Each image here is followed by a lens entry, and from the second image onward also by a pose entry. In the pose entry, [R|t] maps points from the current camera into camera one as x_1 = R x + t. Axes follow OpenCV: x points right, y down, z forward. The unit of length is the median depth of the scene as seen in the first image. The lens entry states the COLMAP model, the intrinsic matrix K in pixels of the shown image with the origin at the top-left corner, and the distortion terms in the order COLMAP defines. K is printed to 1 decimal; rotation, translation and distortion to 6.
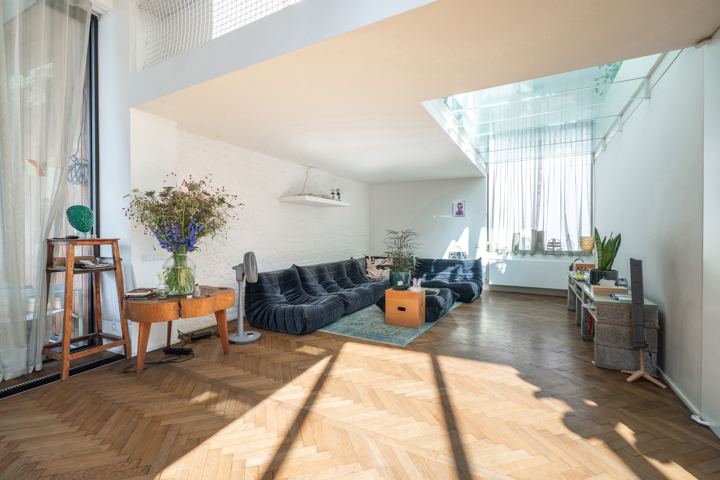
lens RADIAL K [[326.7, 0, 360.6], [0, 326.7, 235.6], [0, 0, 1]] dist [-0.000854, -0.000169]
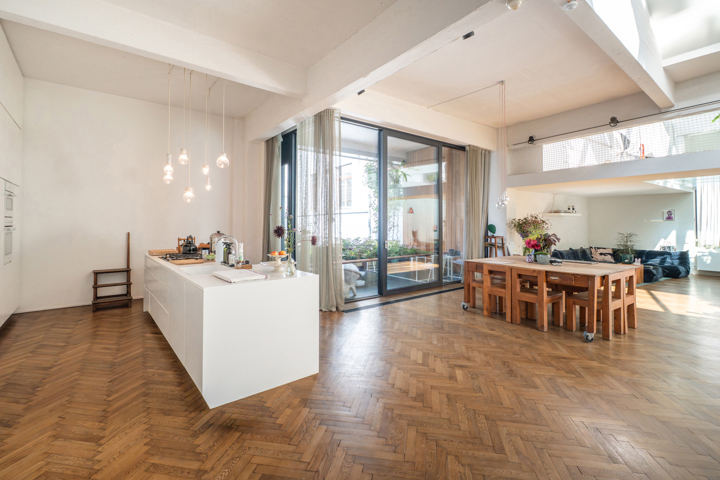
lens RADIAL K [[326.7, 0, 360.9], [0, 326.7, 220.6], [0, 0, 1]] dist [-0.000854, -0.000169]
pose [[0.889201, -0.000631, -0.457516, -0.267010], [-0.006268, 0.999888, -0.013561, -0.037512], [0.457474, 0.014926, 0.889098, -0.978082]]
